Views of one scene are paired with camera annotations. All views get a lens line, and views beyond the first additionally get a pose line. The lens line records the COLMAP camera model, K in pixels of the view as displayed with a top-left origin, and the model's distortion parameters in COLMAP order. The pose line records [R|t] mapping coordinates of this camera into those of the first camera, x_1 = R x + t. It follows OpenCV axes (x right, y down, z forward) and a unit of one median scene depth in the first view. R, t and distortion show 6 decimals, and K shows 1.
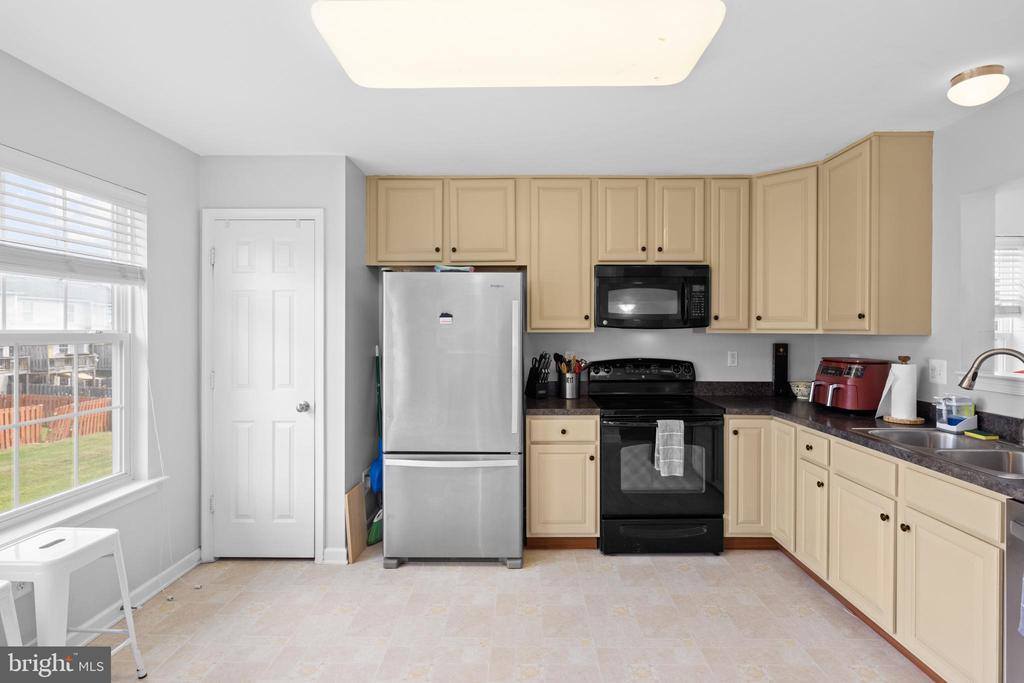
lens RADIAL K [[504.2, 0, 518.2], [0, 504.2, 335.7], [0, 0, 1]] dist [-0.009432, 0.004189]
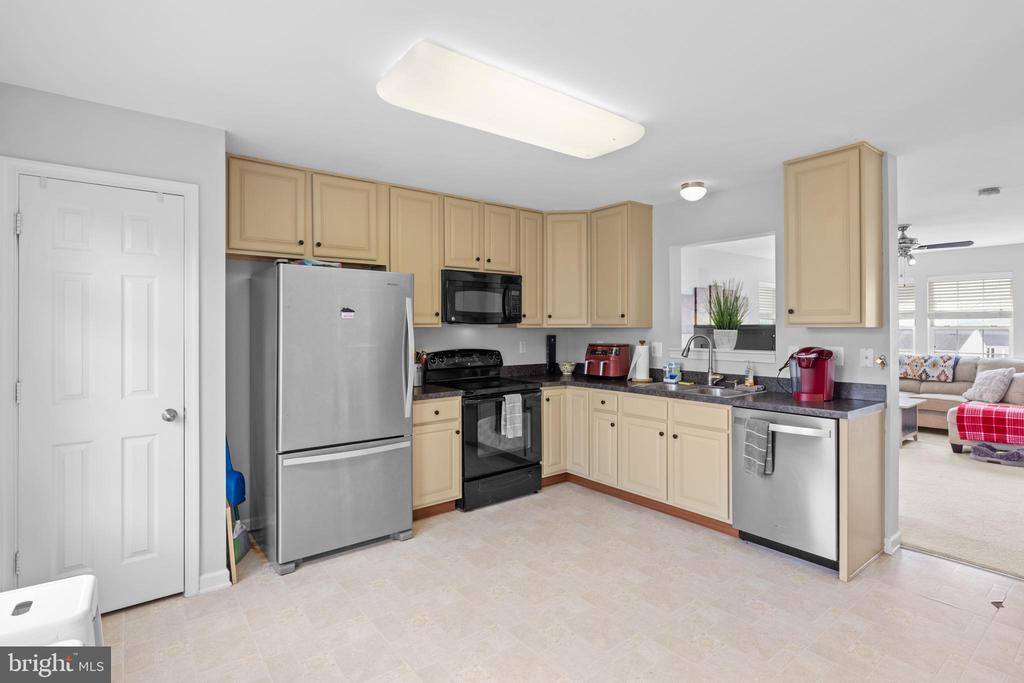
lens RADIAL K [[504.2, 0, 519.4], [0, 504.2, 331.1], [0, 0, 1]] dist [-0.009432, 0.004189]
pose [[0.780909, -0.006719, 0.624609, -0.491236], [0.010832, 0.999937, -0.002786, 0.008689], [-0.624551, 0.008941, 0.780933, -0.024457]]
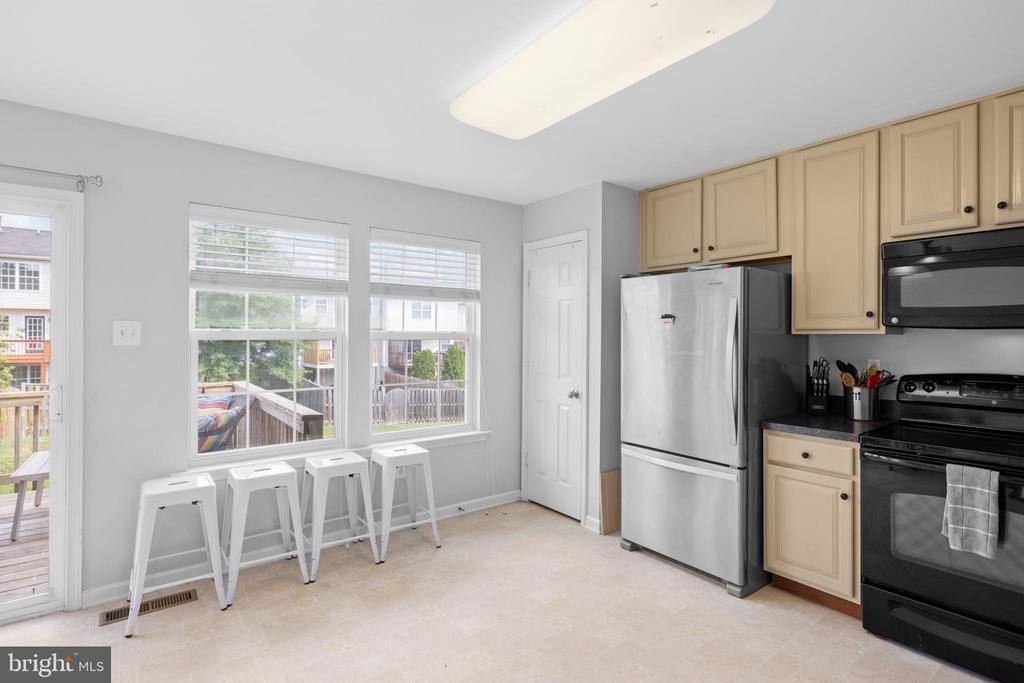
lens RADIAL K [[504.2, 0, 518.0], [0, 504.2, 334.1], [0, 0, 1]] dist [-0.009432, 0.004189]
pose [[0.617314, 0.001053, -0.786716, 0.449587], [-0.011511, 0.999904, -0.007694, 0.006205], [0.786633, 0.013806, 0.617267, 0.131973]]
